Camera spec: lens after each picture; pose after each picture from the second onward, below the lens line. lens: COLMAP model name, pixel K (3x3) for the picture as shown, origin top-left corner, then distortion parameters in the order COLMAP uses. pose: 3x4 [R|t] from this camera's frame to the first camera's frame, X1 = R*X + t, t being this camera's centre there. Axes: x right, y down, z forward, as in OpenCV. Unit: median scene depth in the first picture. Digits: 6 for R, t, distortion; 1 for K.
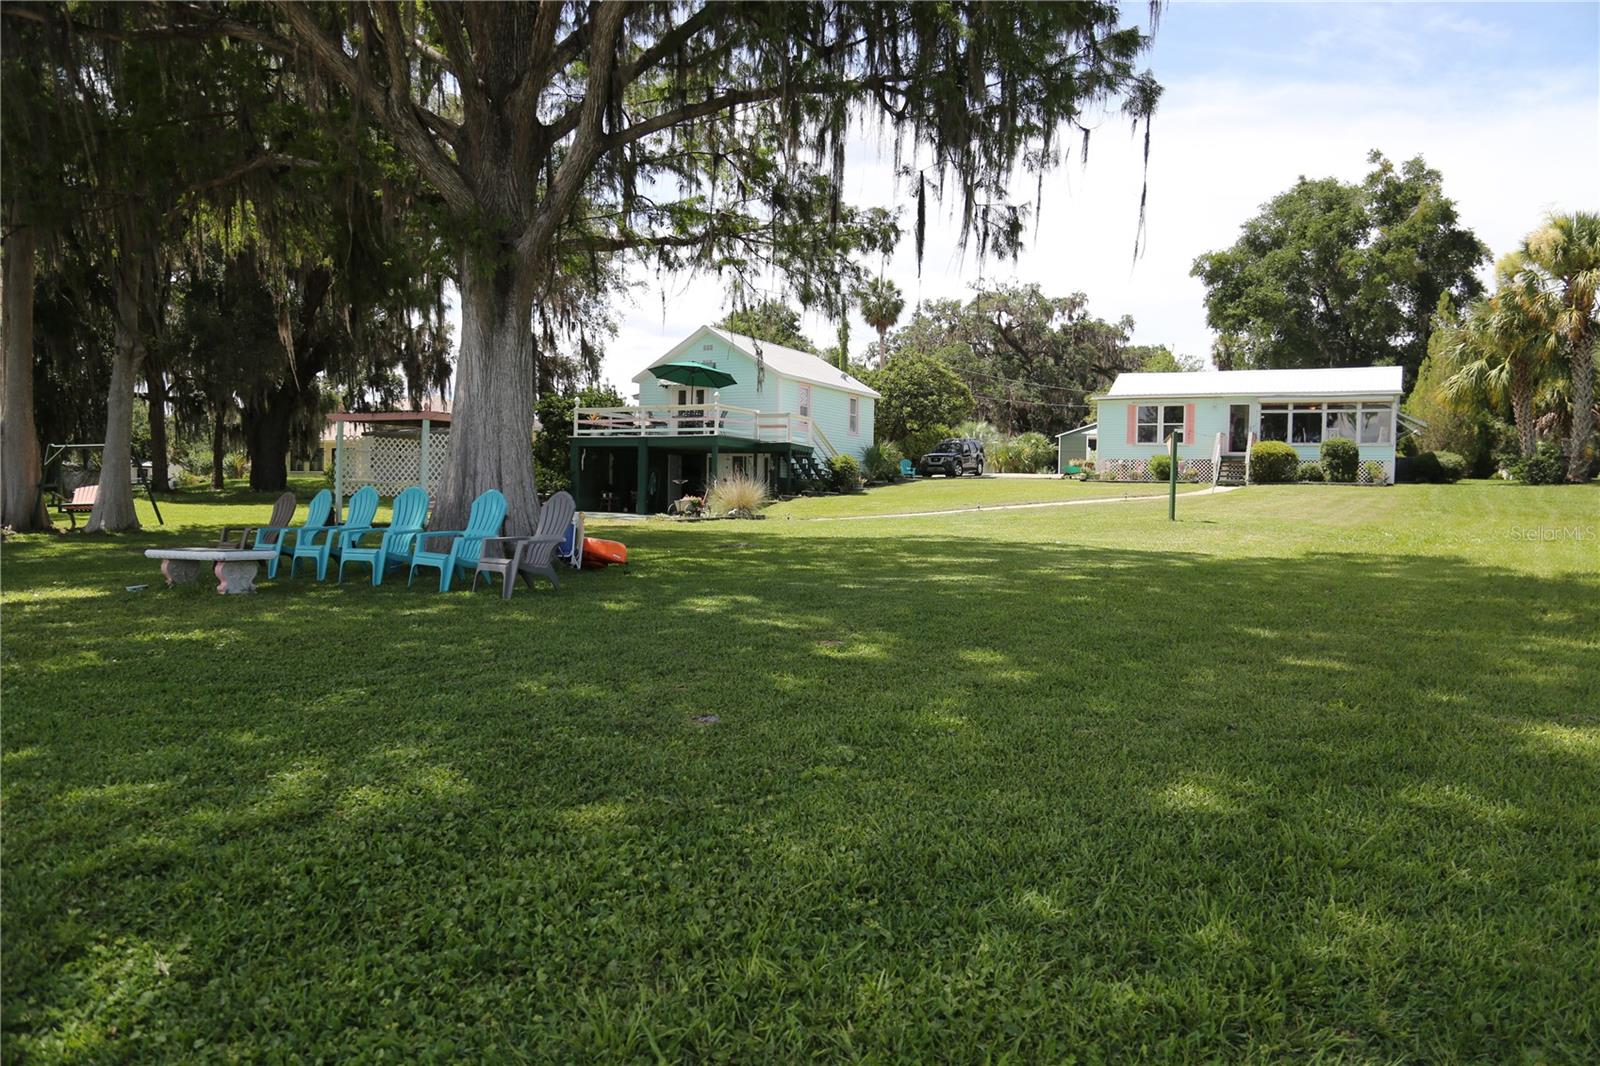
lens RADIAL K [[1111.9, 0, 796.7], [0, 1111.9, 608.0], [0, 0, 1]] dist [-0.104710, 0.059927]
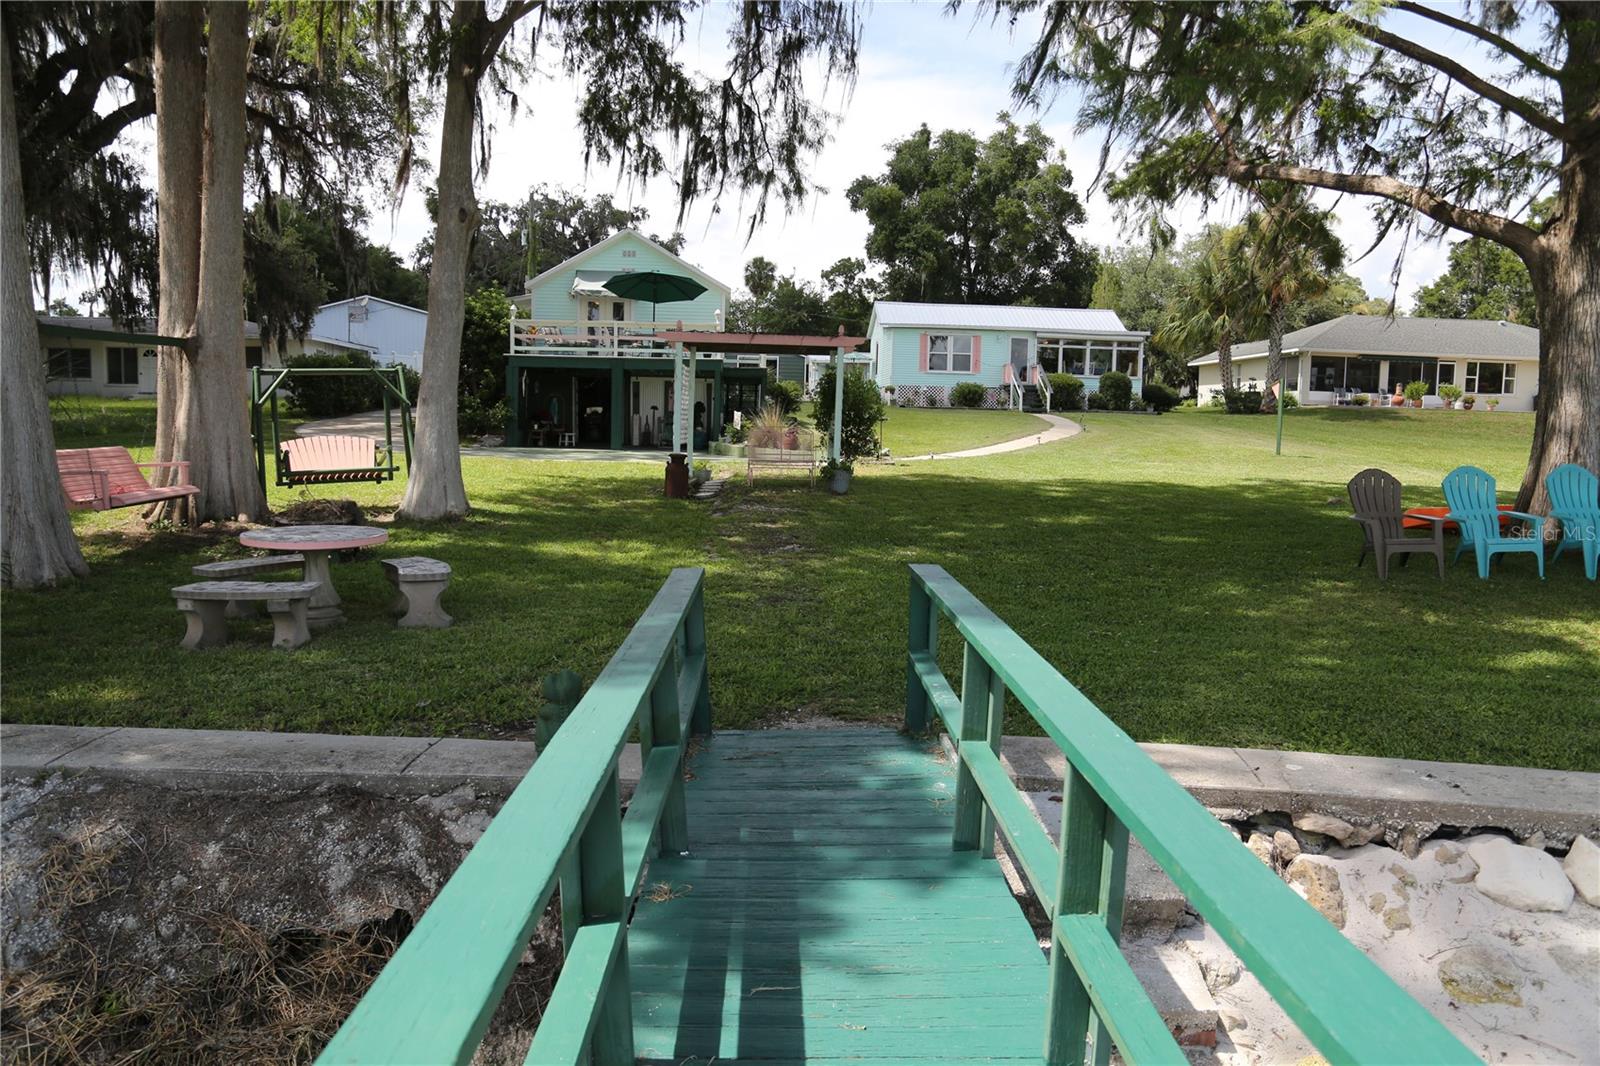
lens RADIAL K [[1111.9, 0, 790.3], [0, 1111.9, 543.2], [0, 0, 1]] dist [-0.104710, 0.059927]
pose [[0.851393, -0.057147, 0.521406, -0.412689], [0.044230, 0.998329, 0.037196, -0.033818], [-0.522661, -0.008607, 0.852497, 0.182620]]
